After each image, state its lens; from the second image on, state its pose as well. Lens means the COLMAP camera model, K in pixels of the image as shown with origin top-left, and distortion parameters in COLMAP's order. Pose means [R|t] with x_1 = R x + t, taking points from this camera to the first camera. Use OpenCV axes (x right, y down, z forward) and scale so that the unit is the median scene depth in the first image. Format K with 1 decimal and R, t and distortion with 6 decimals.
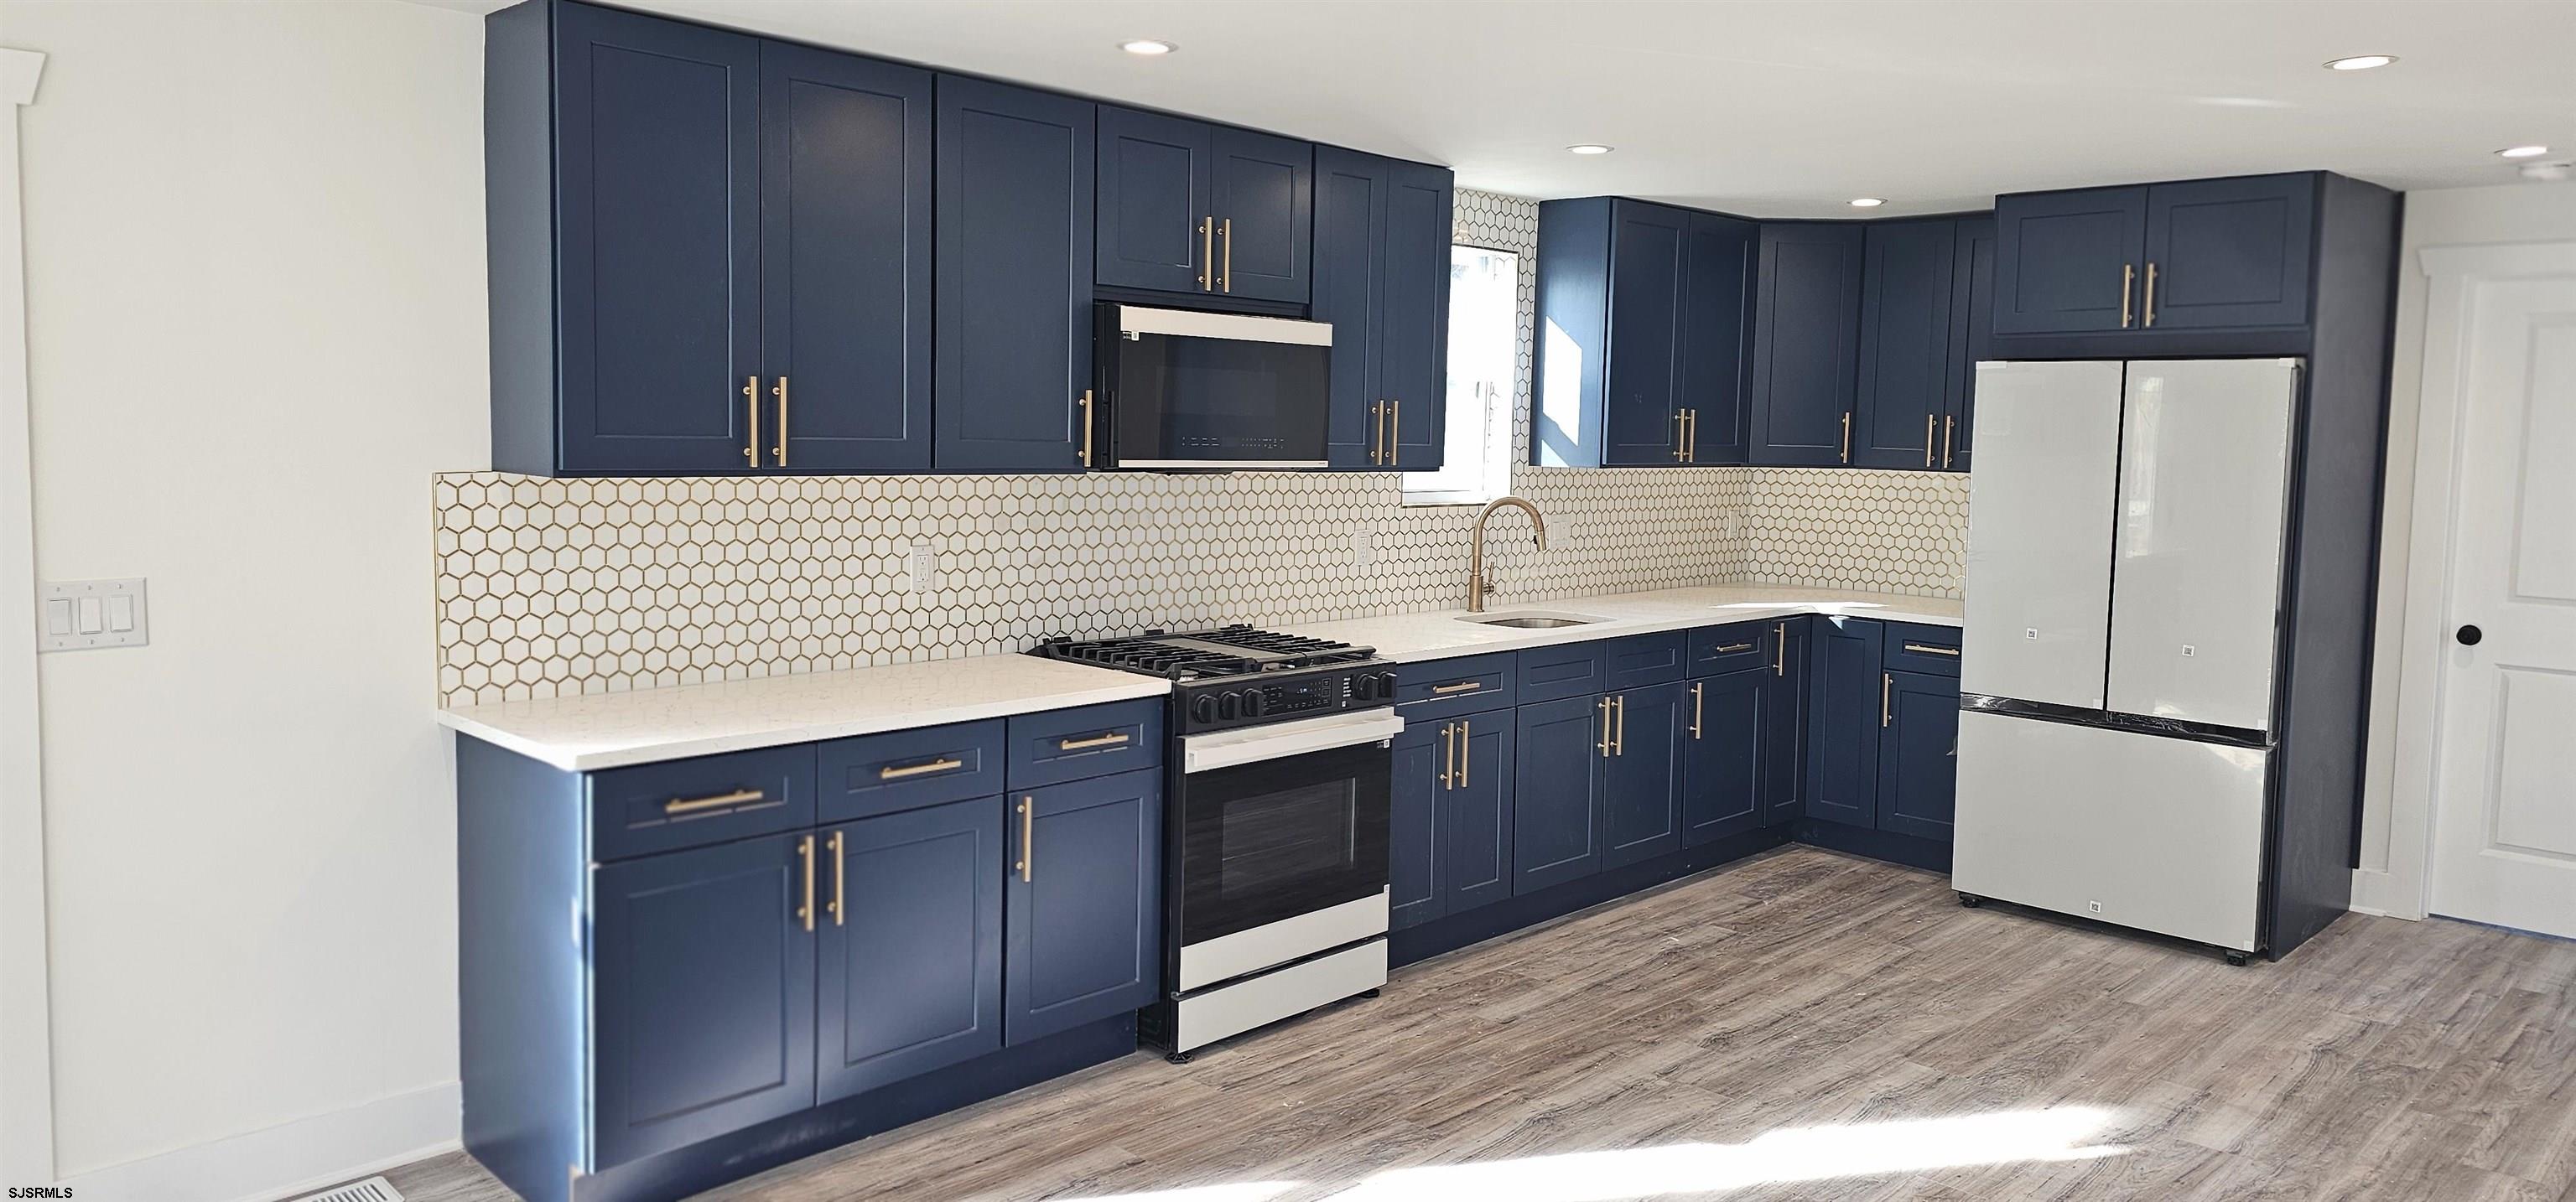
lens RADIAL K [[1707.6, 0, 1291.2], [0, 1707.6, 564.6], [0, 0, 1]] dist [0.059987, -0.055719]
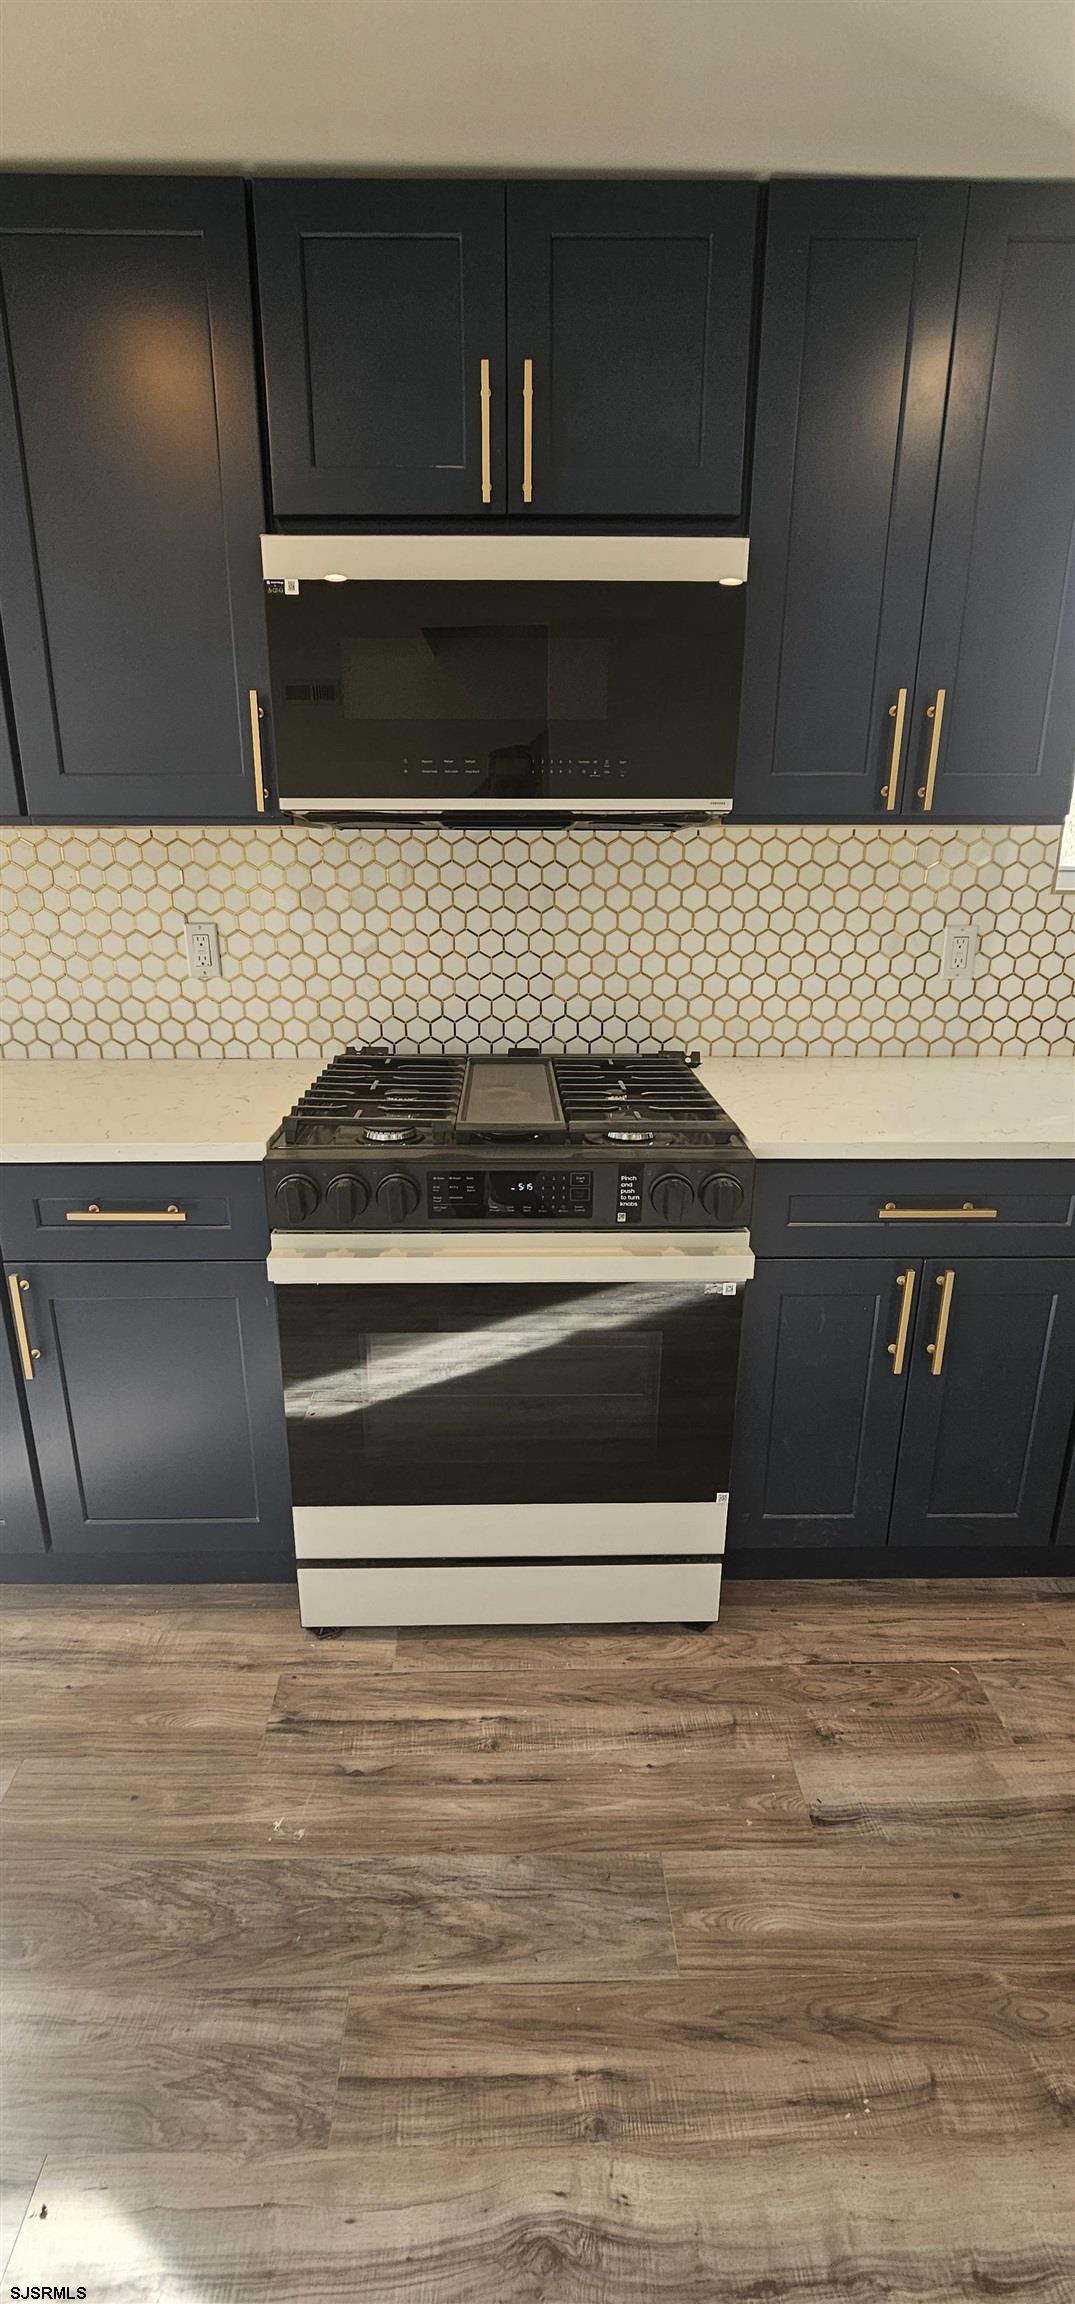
lens RADIAL K [[939.4, 0, 518.8], [0, 939.4, 1136.8], [0, 0, 1]] dist [-0.003385, -0.000083]
pose [[0.715727, 0.183537, -0.673831, 0.219357], [-0.042390, 0.974487, 0.220404, -0.016359], [0.697092, -0.129185, 0.705247, 0.740192]]
